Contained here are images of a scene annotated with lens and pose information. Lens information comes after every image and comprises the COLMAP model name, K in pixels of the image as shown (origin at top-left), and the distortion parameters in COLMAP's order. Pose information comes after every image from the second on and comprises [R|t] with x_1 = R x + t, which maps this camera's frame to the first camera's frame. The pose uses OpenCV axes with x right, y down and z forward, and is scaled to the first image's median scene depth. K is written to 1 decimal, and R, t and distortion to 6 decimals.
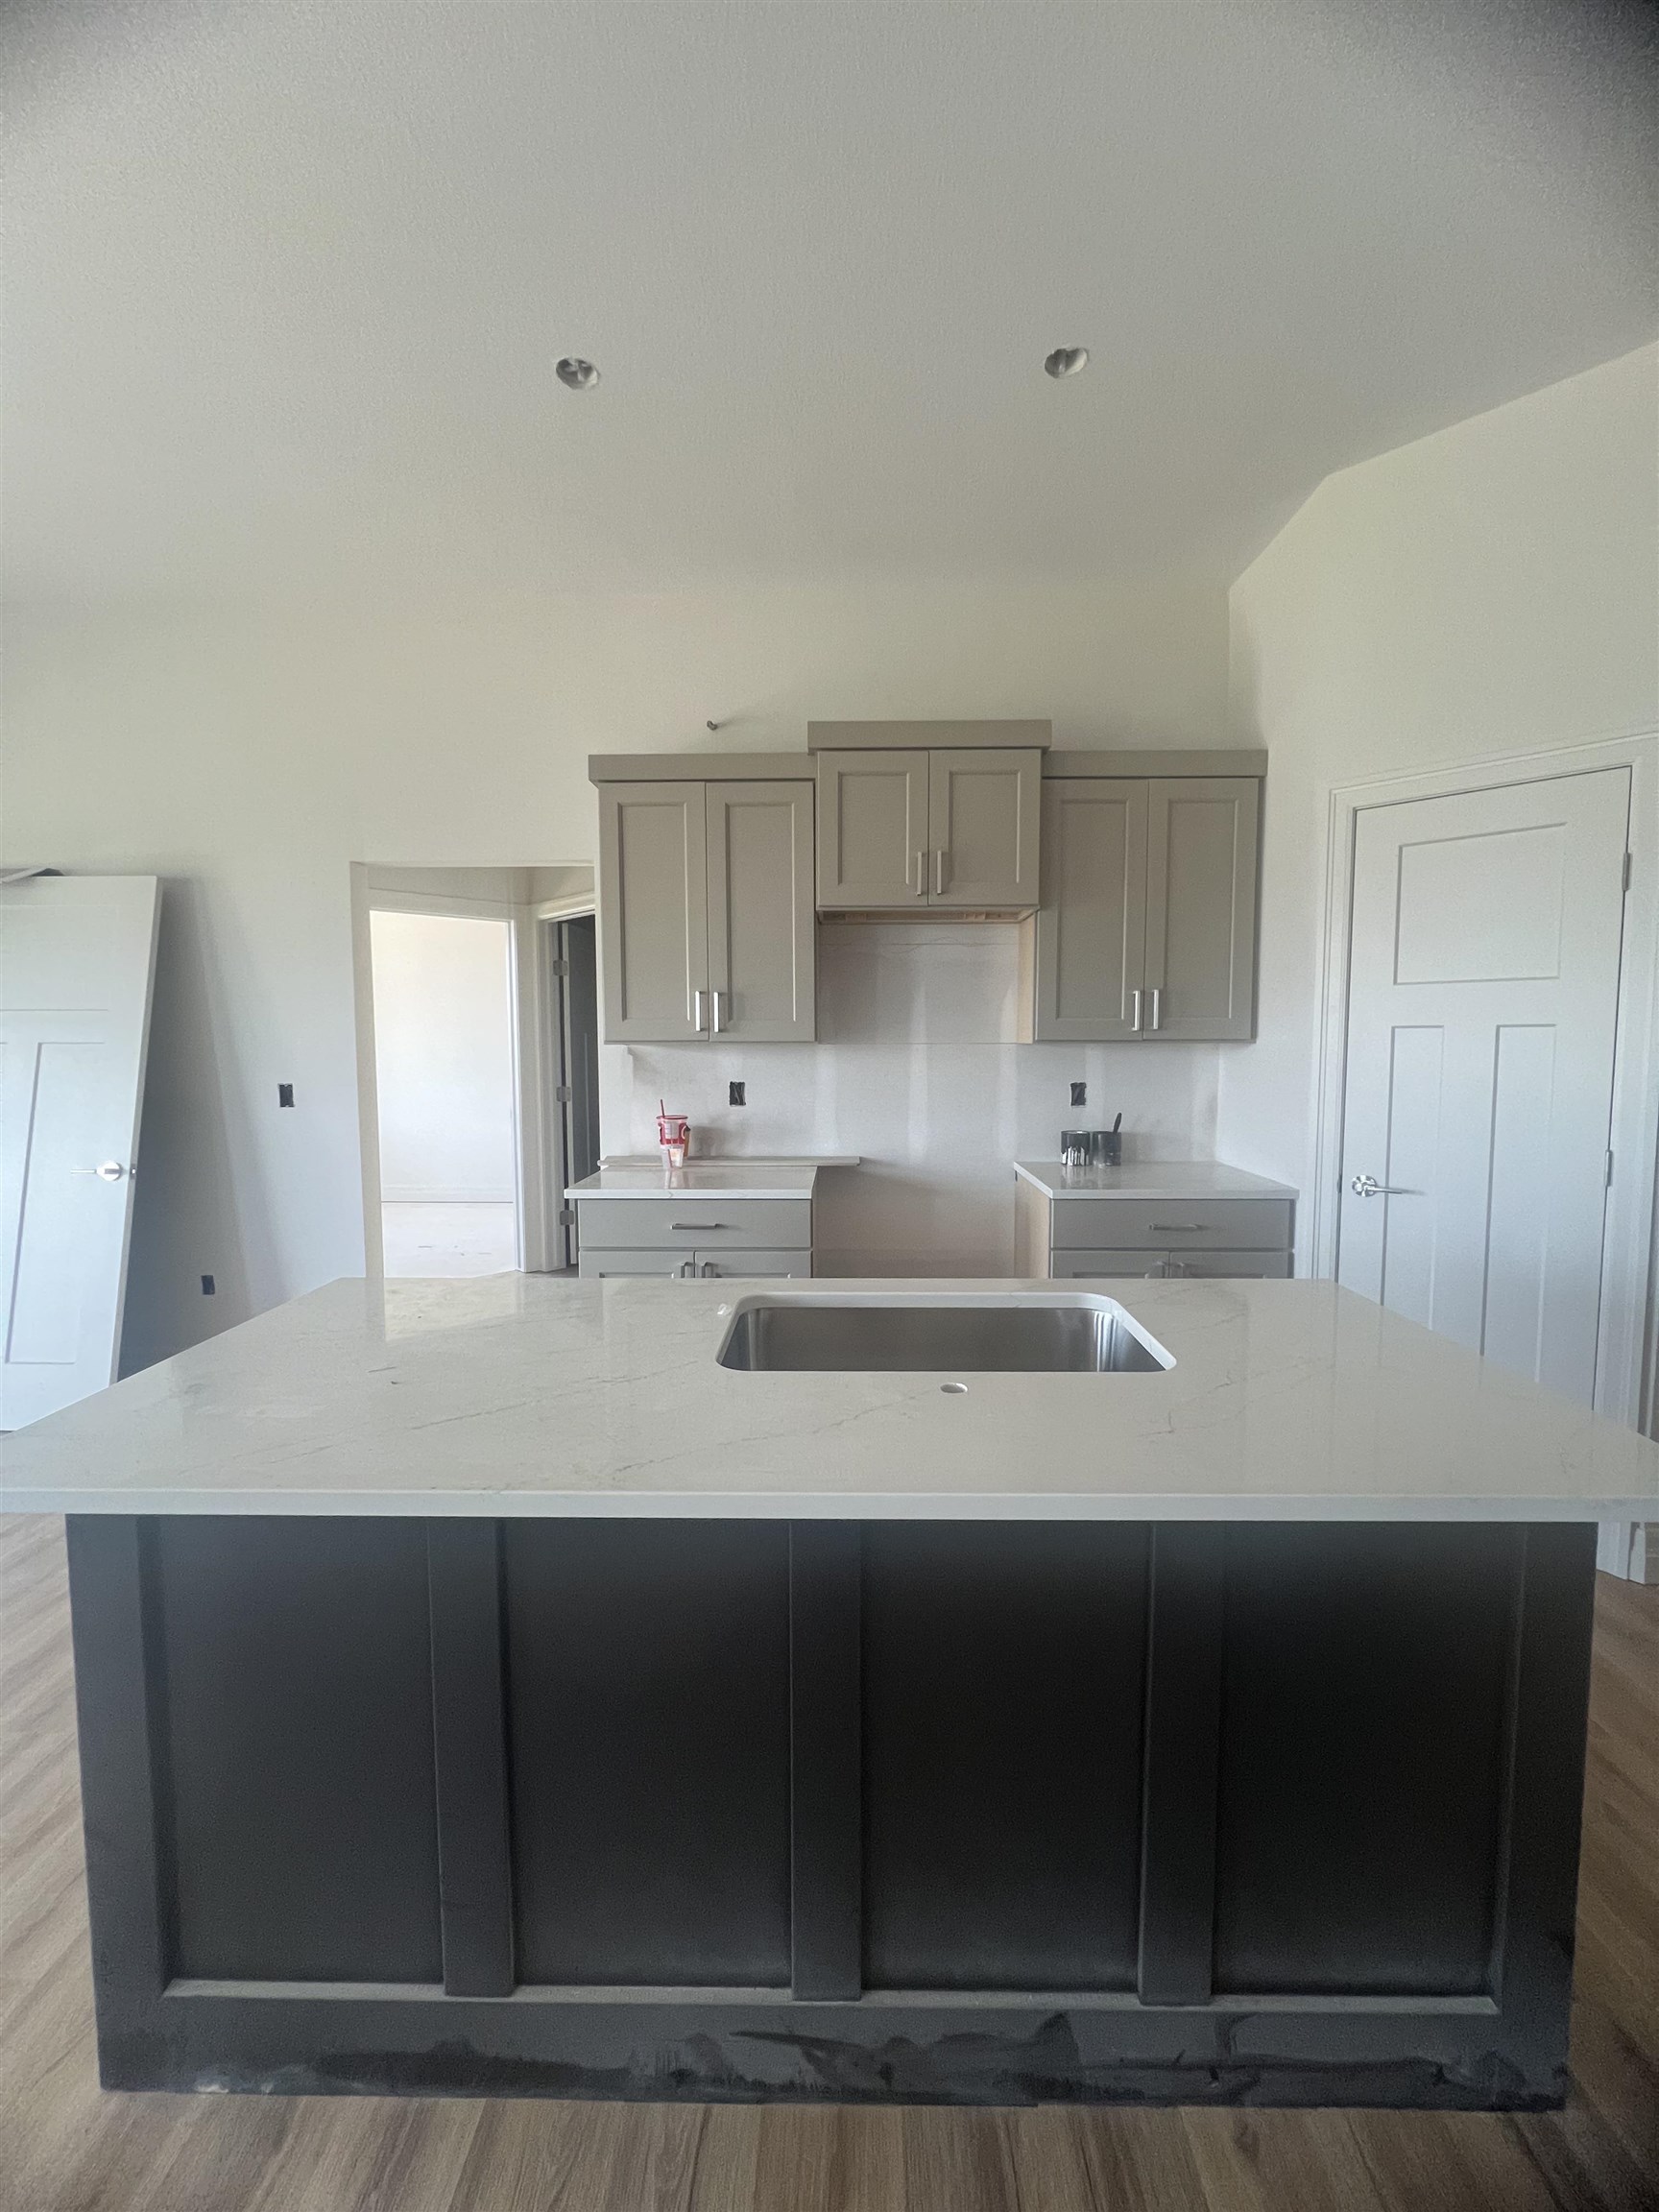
lens RADIAL K [[883.7, 0, 830.8], [0, 883.7, 1093.7], [0, 0, 1]] dist [-0.005170, 0.001546]
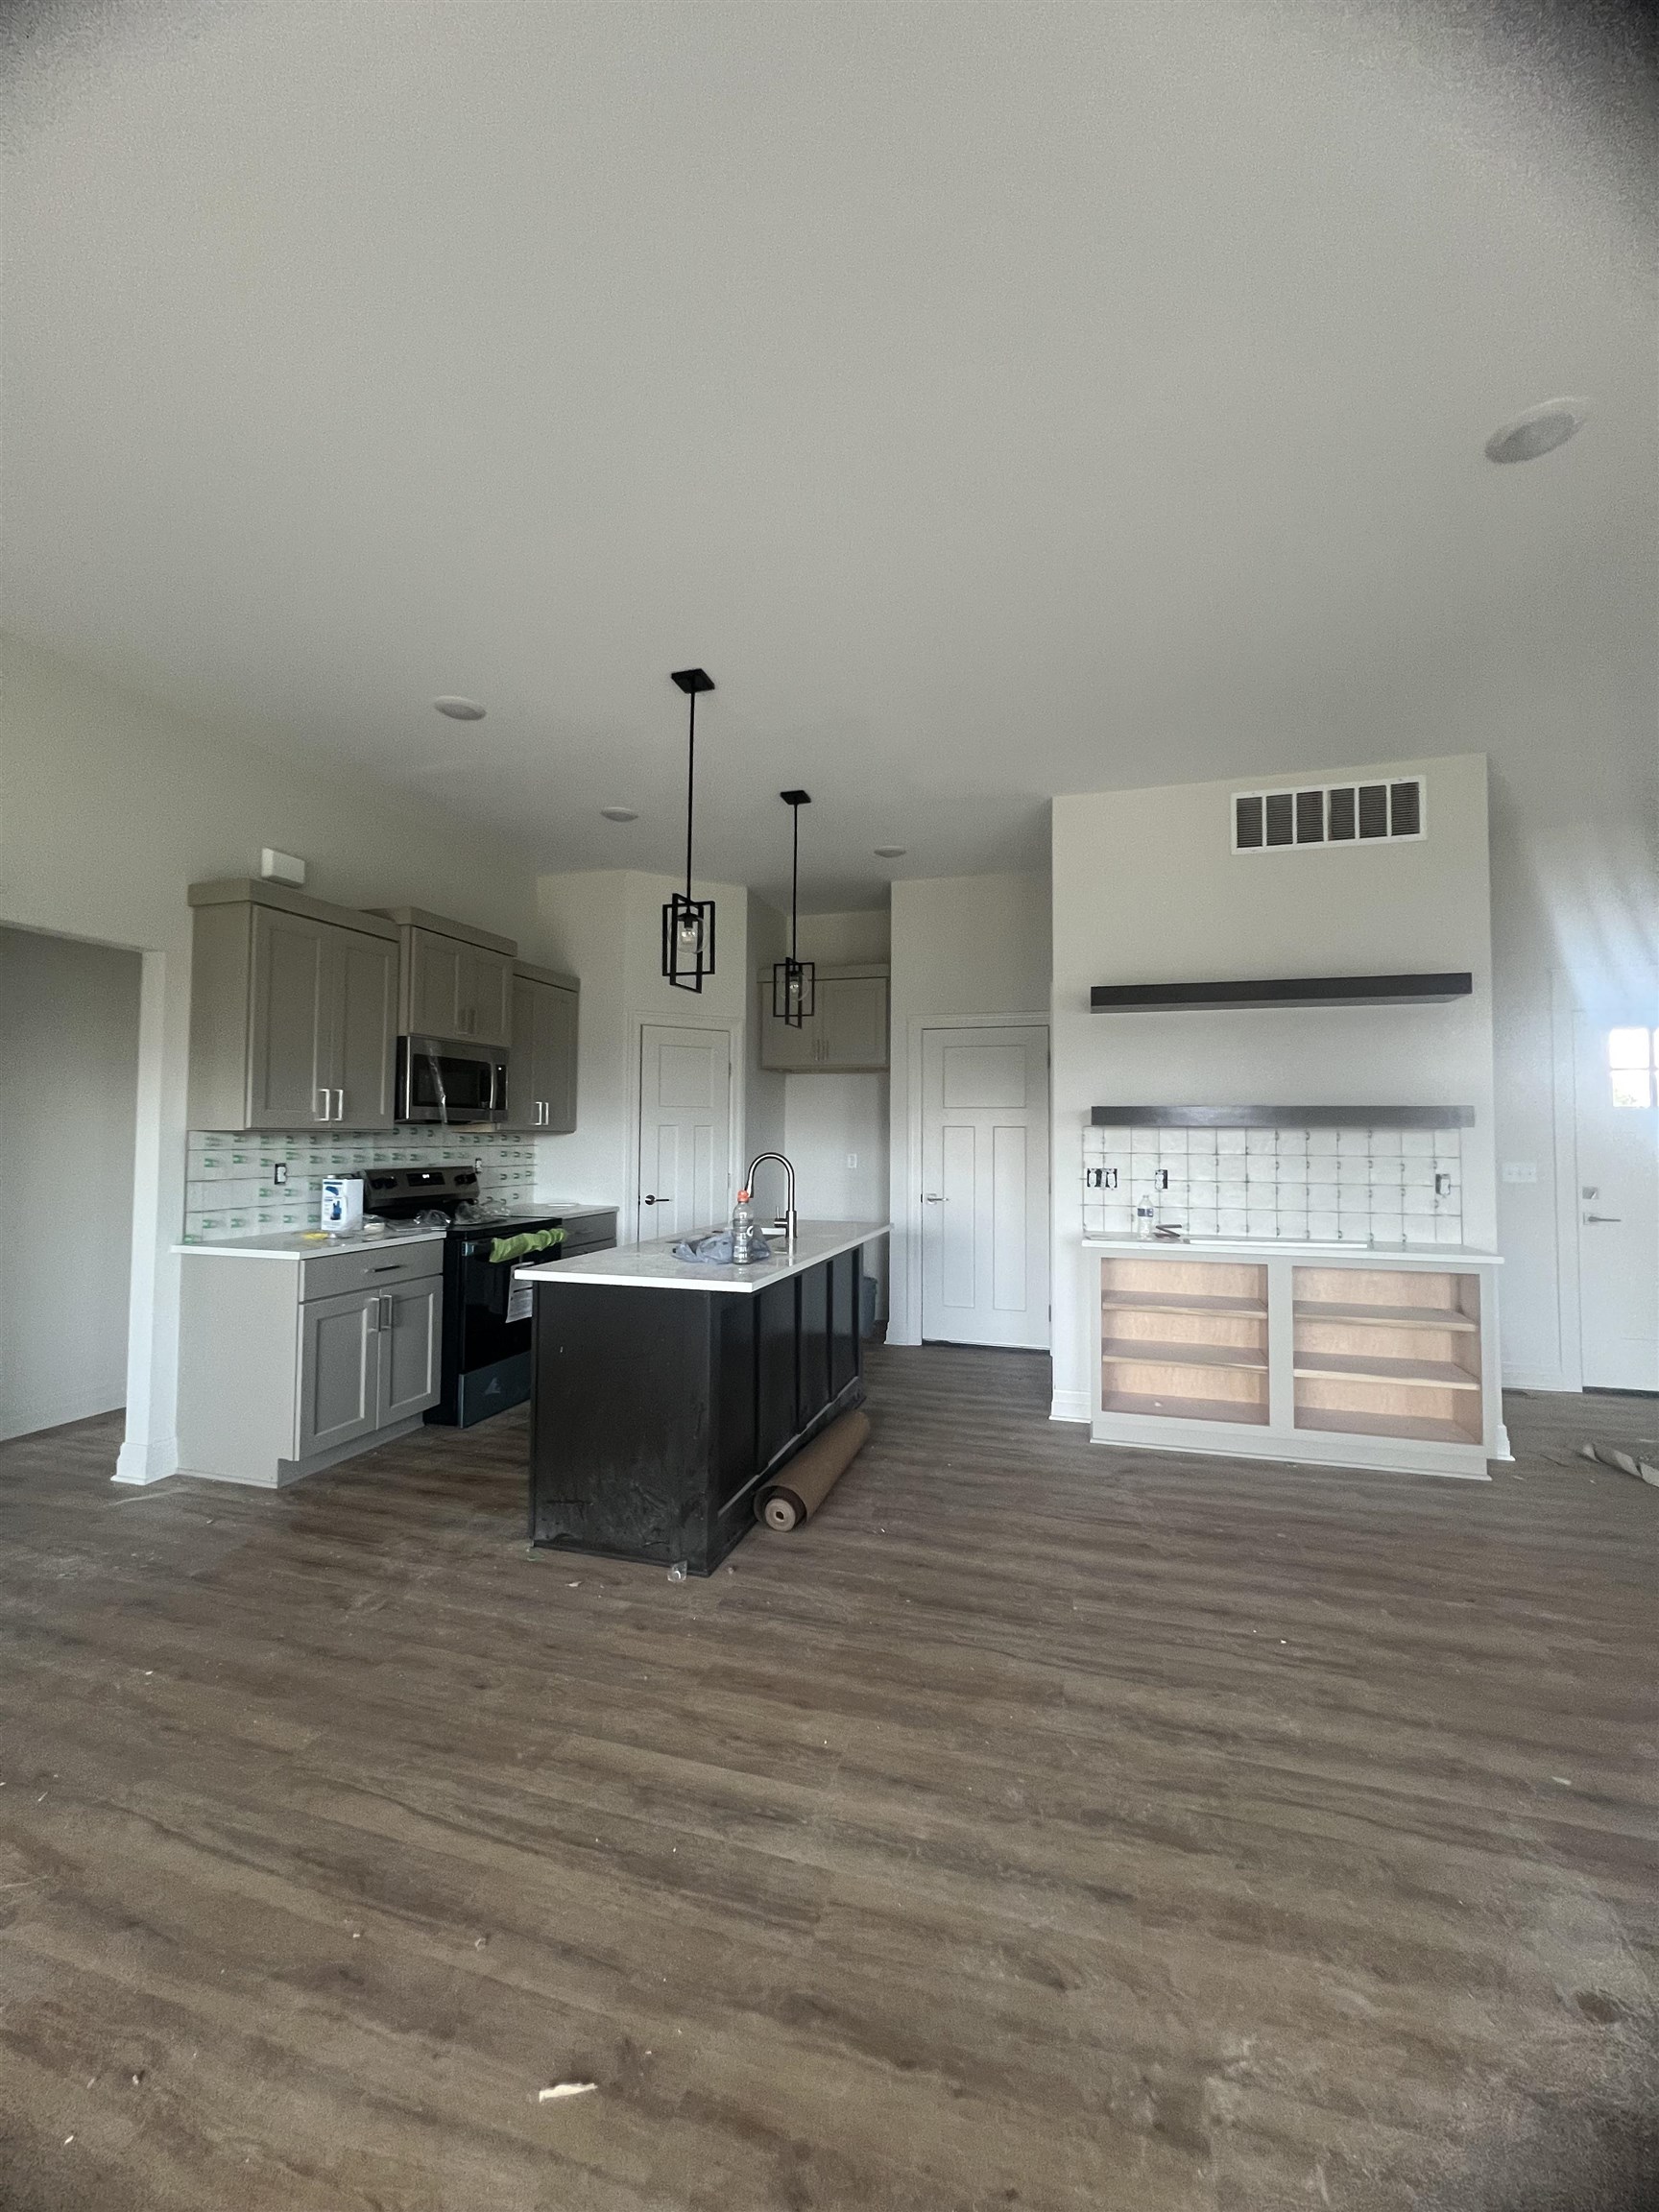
lens RADIAL K [[883.7, 0, 831.6], [0, 883.7, 1099.8], [0, 0, 1]] dist [-0.005170, 0.001546]
pose [[0.273502, 0.044405, 0.960846, -1.188932], [0.059174, 0.996265, -0.062885, 0.020072], [-0.960050, 0.074057, 0.269853, -0.014081]]
